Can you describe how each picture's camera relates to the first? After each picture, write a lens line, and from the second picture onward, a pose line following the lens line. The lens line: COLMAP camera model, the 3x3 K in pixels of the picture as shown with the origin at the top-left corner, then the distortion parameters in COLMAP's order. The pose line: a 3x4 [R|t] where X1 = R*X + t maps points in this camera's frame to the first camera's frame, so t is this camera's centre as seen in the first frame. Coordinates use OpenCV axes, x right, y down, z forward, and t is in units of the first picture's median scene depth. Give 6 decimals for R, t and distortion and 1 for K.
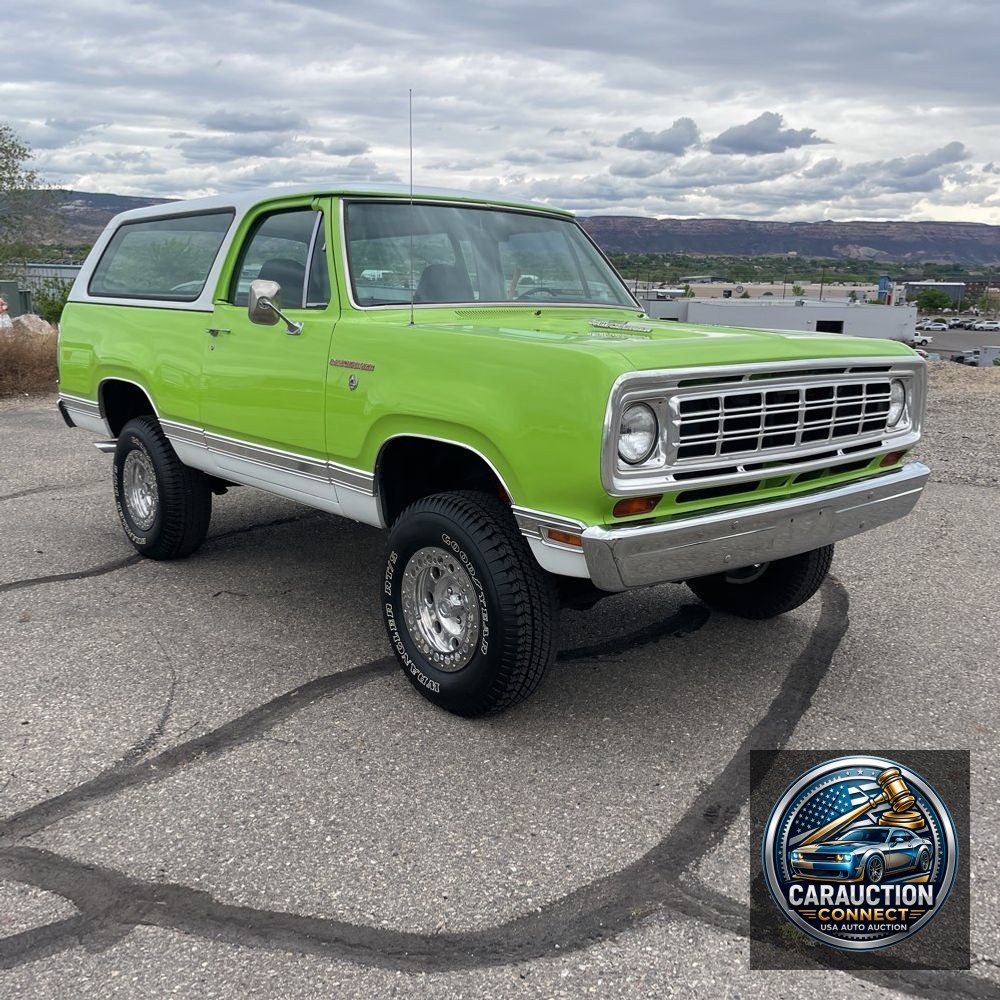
lens RADIAL K [[1002.6, 0, 505.5], [0, 1002.6, 500.1], [0, 0, 1]] dist [0.104837, -0.142624]
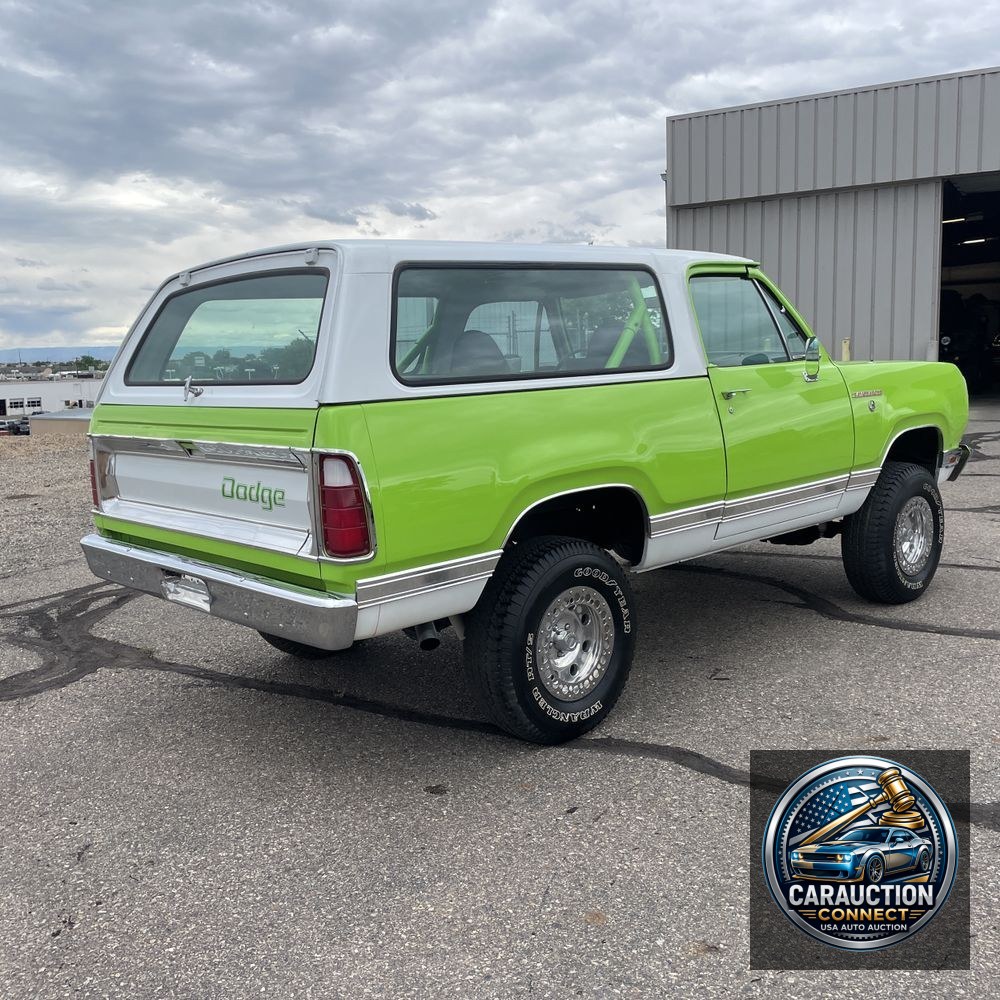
lens RADIAL K [[1002.1, 0, 482.7], [0, 1002.1, 494.7], [0, 0, 1]] dist [0.103815, -0.144611]
pose [[-0.011181, -0.159547, 0.987127, -1.575595], [0.240336, 0.957822, 0.157532, -0.359250], [-0.970625, 0.239003, 0.027636, 1.543719]]
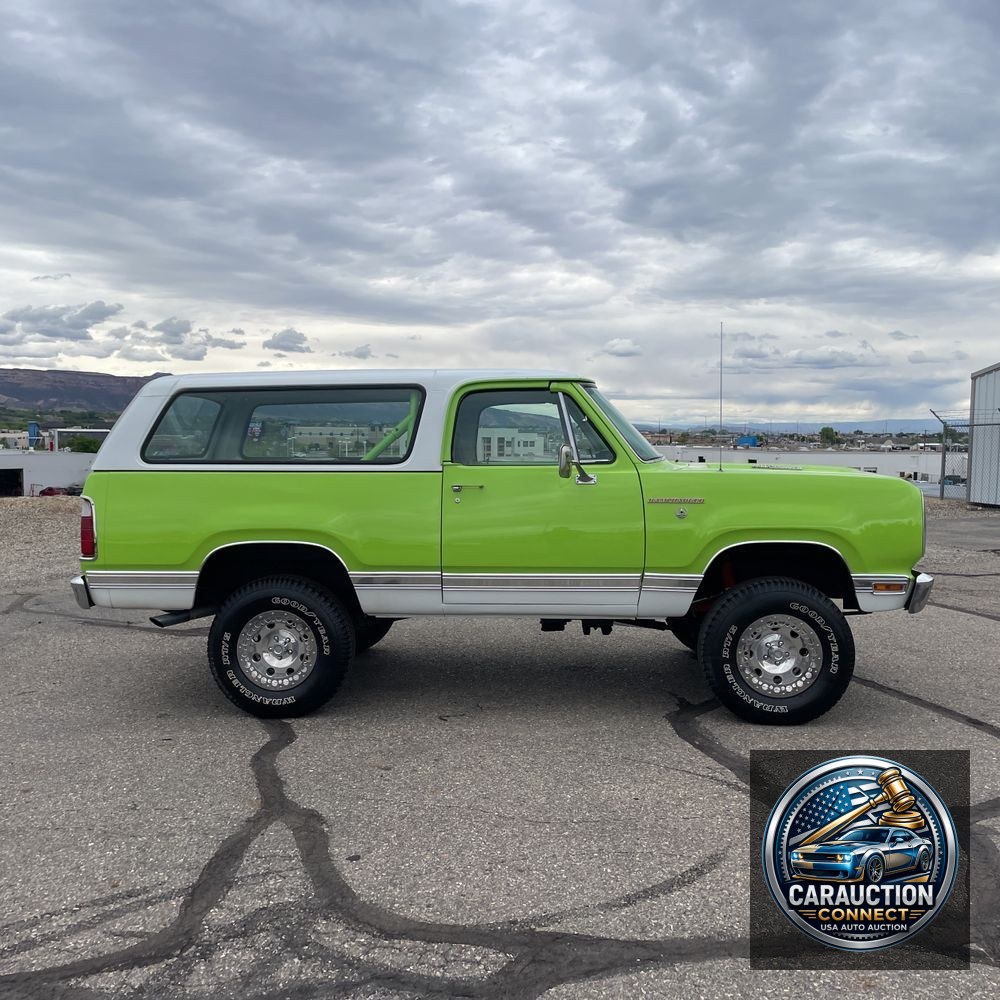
lens RADIAL K [[1006.8, 0, 480.7], [0, 1006.8, 505.0], [0, 0, 1]] dist [0.099567, -0.139118]
pose [[0.721926, -0.066846, 0.688734, -1.366856], [0.159519, 0.984592, -0.071646, -0.073306], [-0.673333, 0.161589, 0.721465, 0.160538]]
